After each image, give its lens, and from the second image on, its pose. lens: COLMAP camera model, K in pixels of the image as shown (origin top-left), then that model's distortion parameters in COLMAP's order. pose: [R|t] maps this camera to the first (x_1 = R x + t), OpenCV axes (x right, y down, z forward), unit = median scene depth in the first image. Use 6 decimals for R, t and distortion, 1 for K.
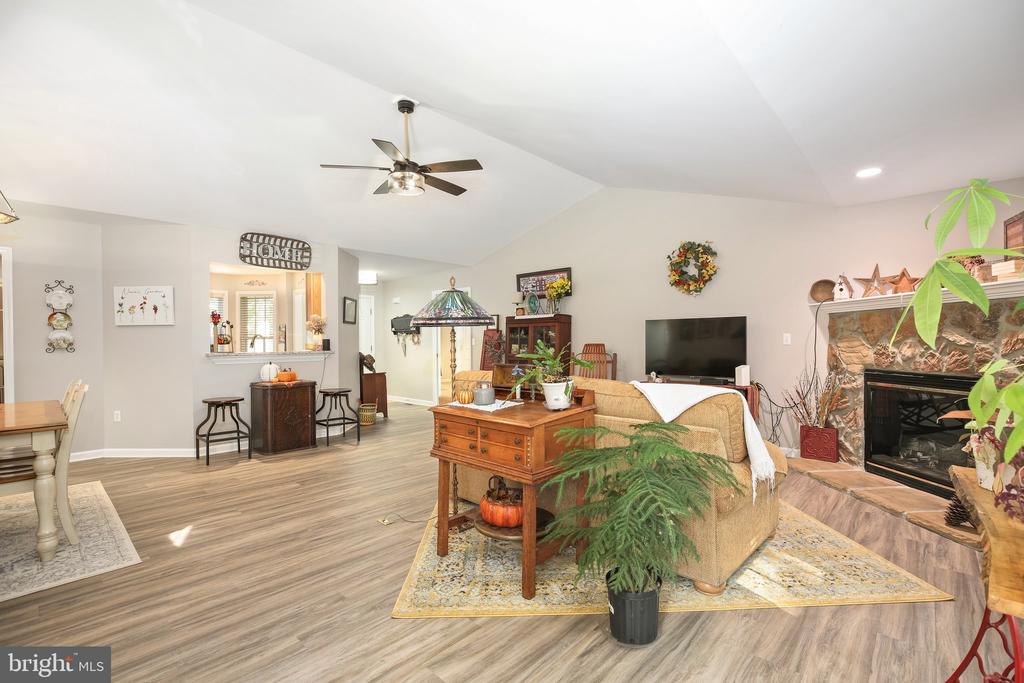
lens RADIAL K [[469.3, 0, 518.3], [0, 469.3, 346.3], [0, 0, 1]] dist [-0.019318, 0.000117]
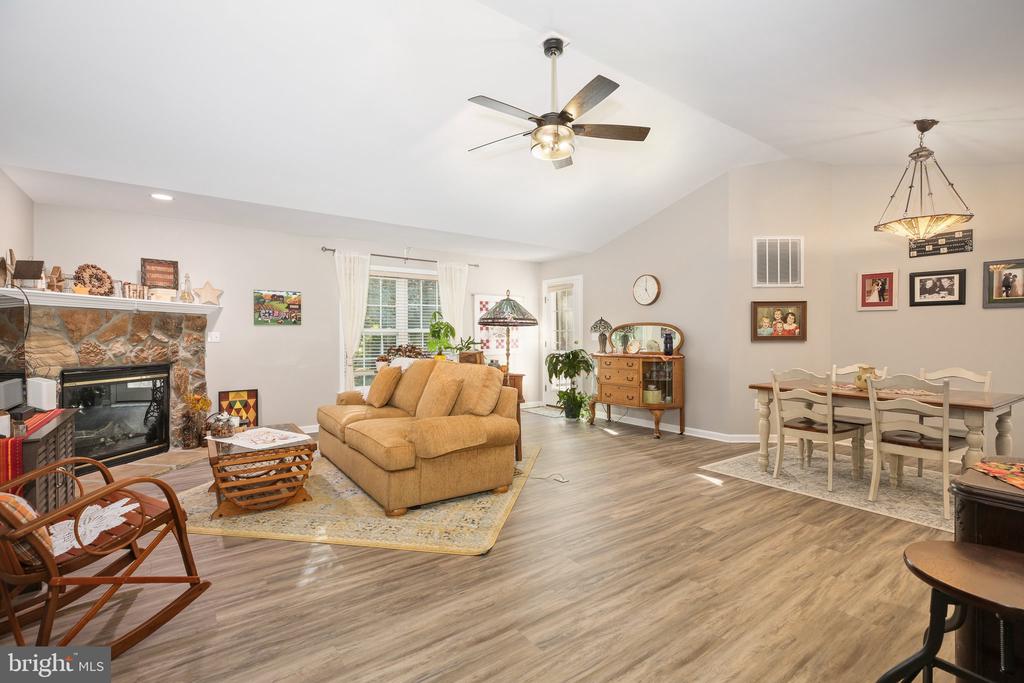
lens RADIAL K [[464.2, 0, 511.9], [0, 464.2, 335.7], [0, 0, 1]] dist [-0.000090, 0.000327]
pose [[-0.979494, 0.009130, 0.201268, -0.294613], [0.010891, 0.999912, 0.007640, -0.016007], [-0.201181, 0.009675, -0.979506, 1.632510]]
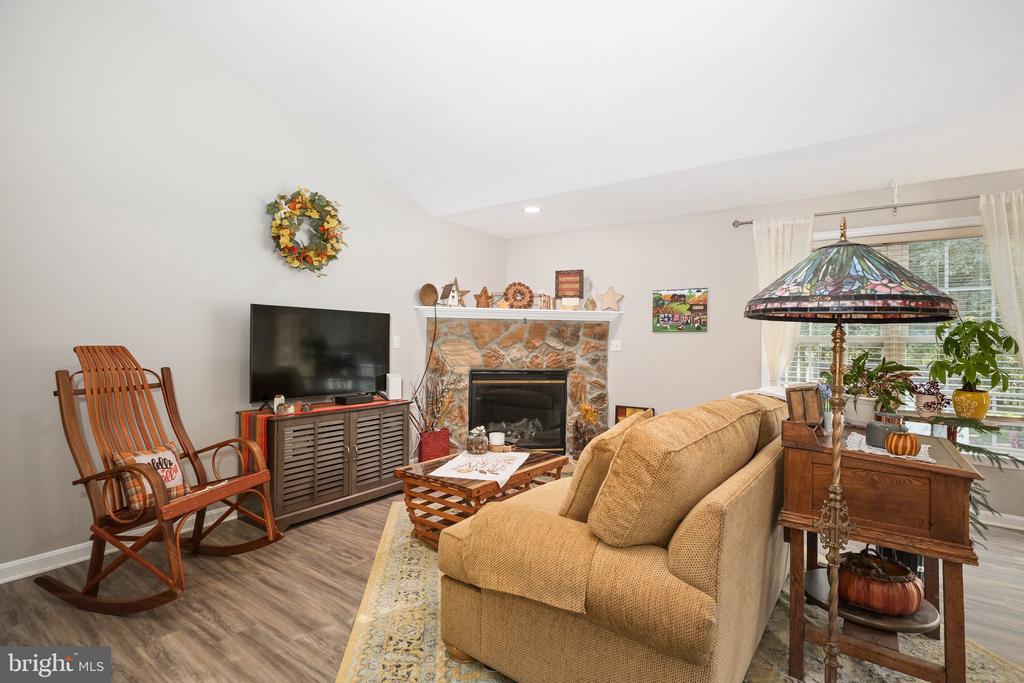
lens RADIAL K [[476.0, 0, 513.5], [0, 476.0, 335.5], [0, 0, 1]] dist [0.001070, 0.000043]
pose [[-0.124641, 0.019891, 0.992002, -0.404275], [-0.004319, 0.999779, -0.020590, -0.011186], [-0.992192, -0.006851, -0.124528, 0.989197]]
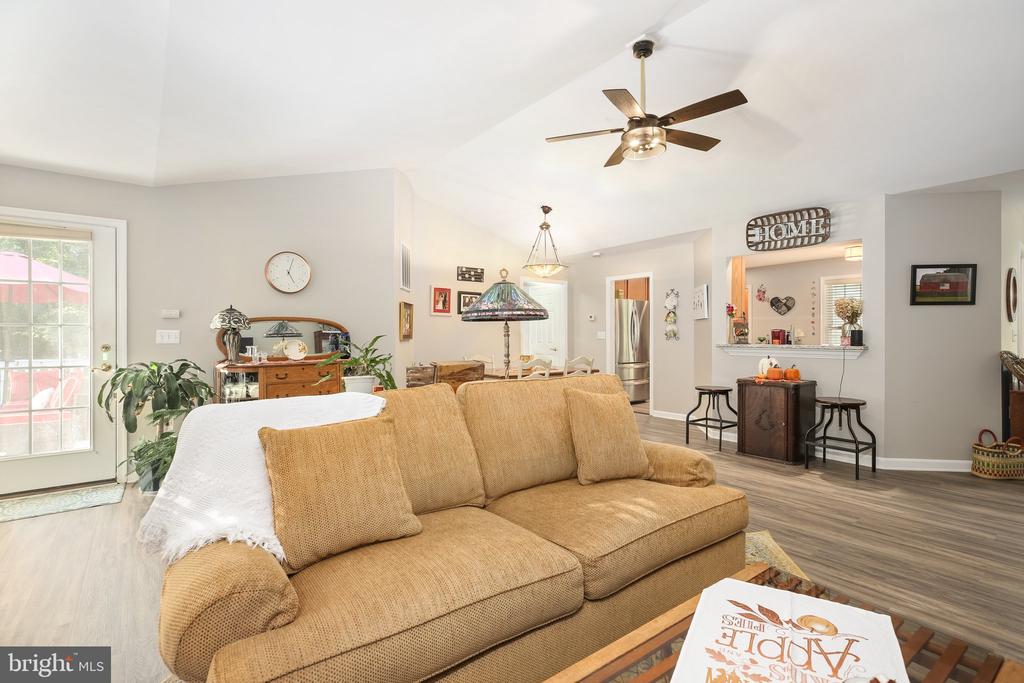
lens RADIAL K [[476.0, 0, 513.5], [0, 476.0, 335.5], [0, 0, 1]] dist [0.001070, 0.000043]
pose [[-0.175667, 0.011921, -0.984377, 0.564107], [-0.008486, 0.999871, 0.013623, -0.017630], [0.984413, 0.010747, -0.175543, 0.835534]]
